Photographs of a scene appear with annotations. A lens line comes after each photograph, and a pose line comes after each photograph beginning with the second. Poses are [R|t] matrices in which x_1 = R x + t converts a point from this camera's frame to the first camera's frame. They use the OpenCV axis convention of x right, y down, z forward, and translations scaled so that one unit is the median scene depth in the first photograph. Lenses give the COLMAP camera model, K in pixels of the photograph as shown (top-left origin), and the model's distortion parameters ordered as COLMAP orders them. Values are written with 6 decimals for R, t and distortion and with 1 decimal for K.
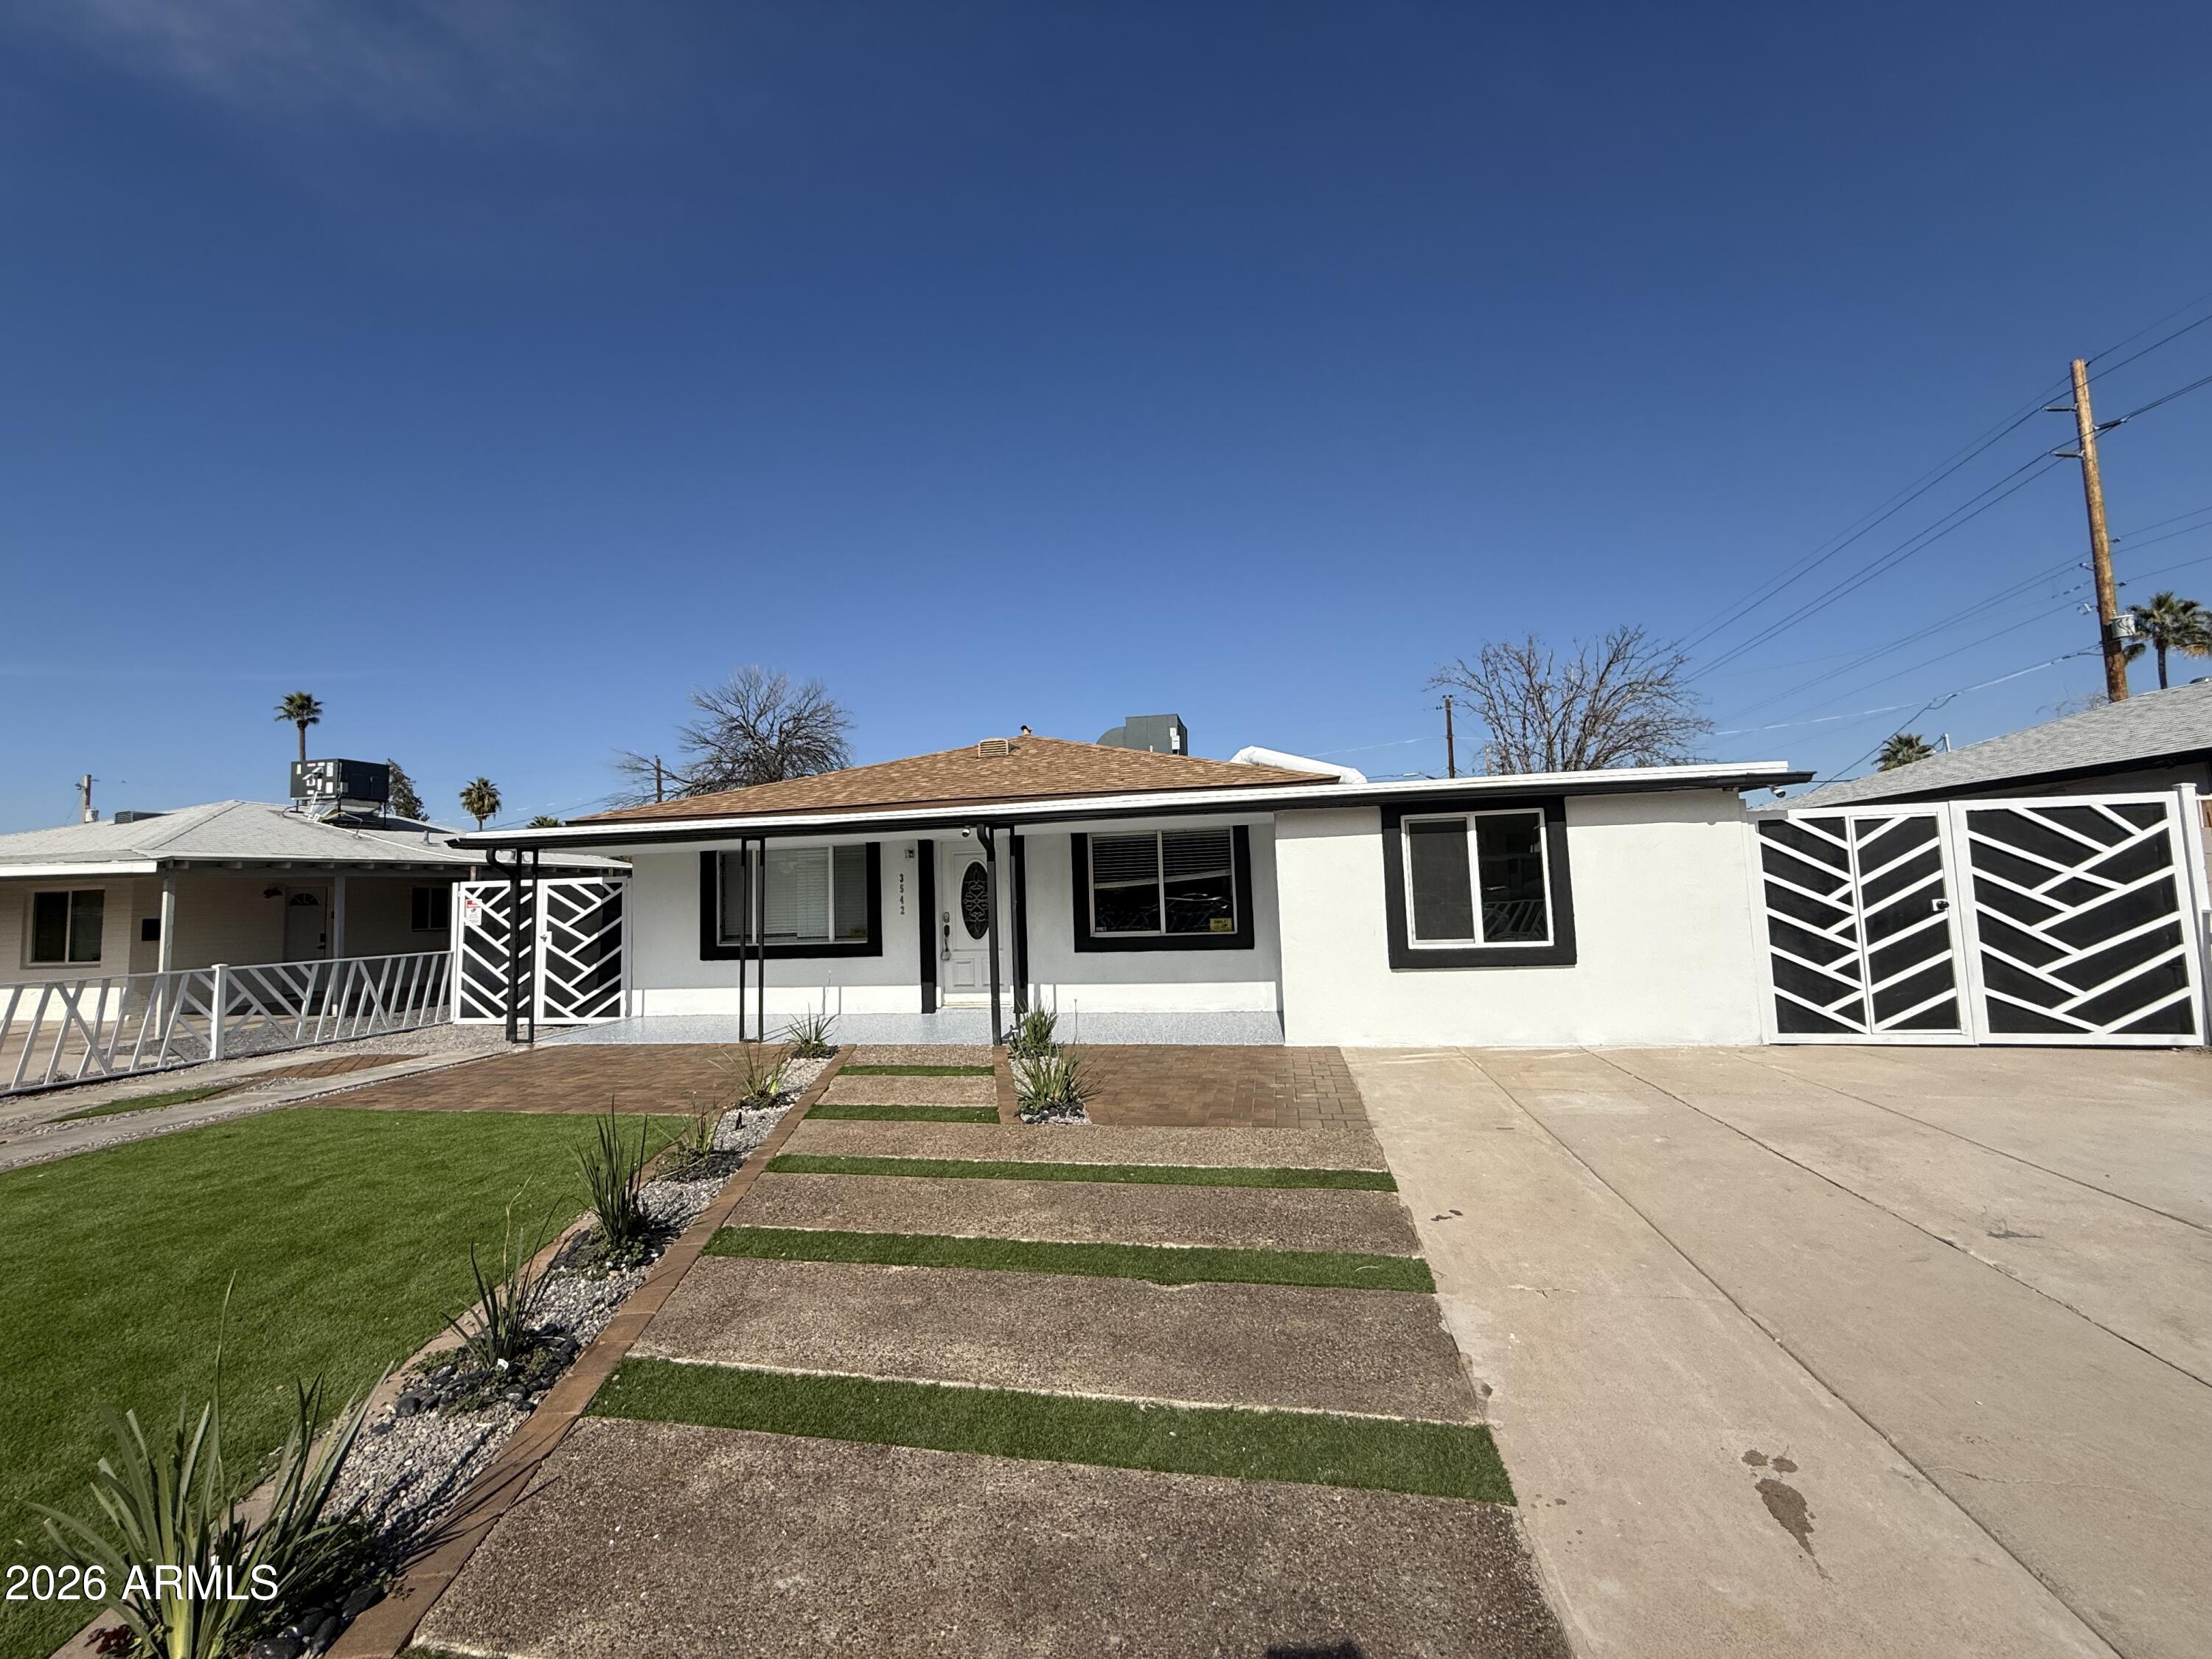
lens RADIAL K [[904.9, 0, 1106.0], [0, 904.9, 829.5], [0, 0, 1]] dist [0.003652, 0.000032]
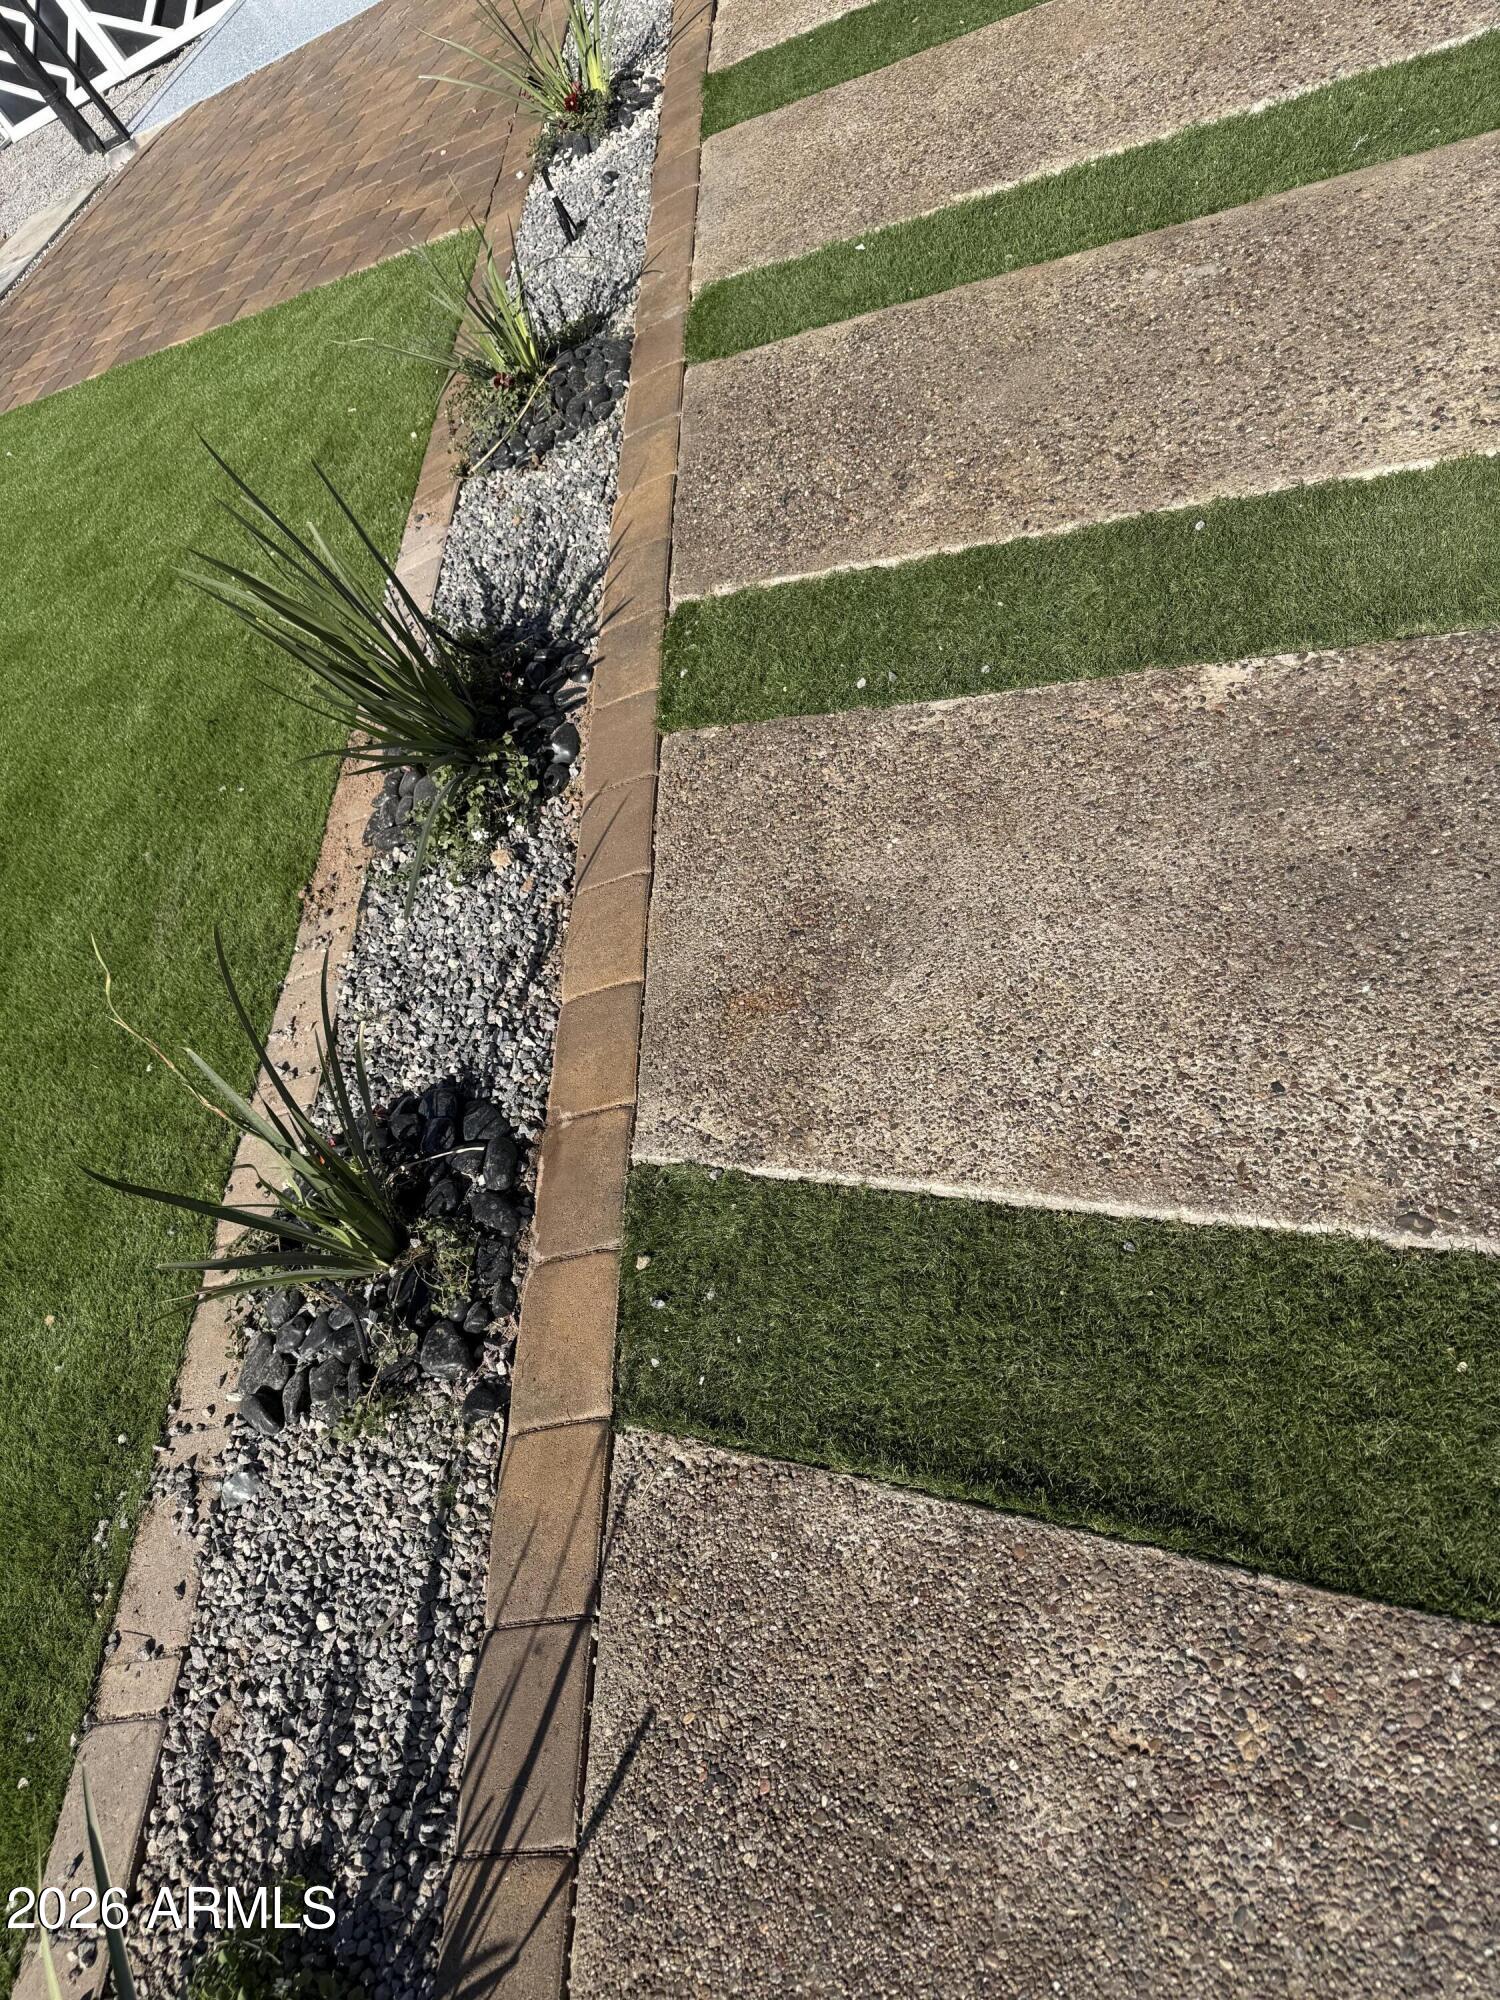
lens RADIAL K [[1443.2, 0, 750.0], [0, 1443.2, 1000.0], [0, 0, 1]] dist [0.107144, -0.155728]
pose [[0.892572, -0.147527, -0.426087, -0.062819], [0.437769, 0.509949, 0.740480, 0.032829], [0.108042, -0.847460, 0.519749, 0.219280]]
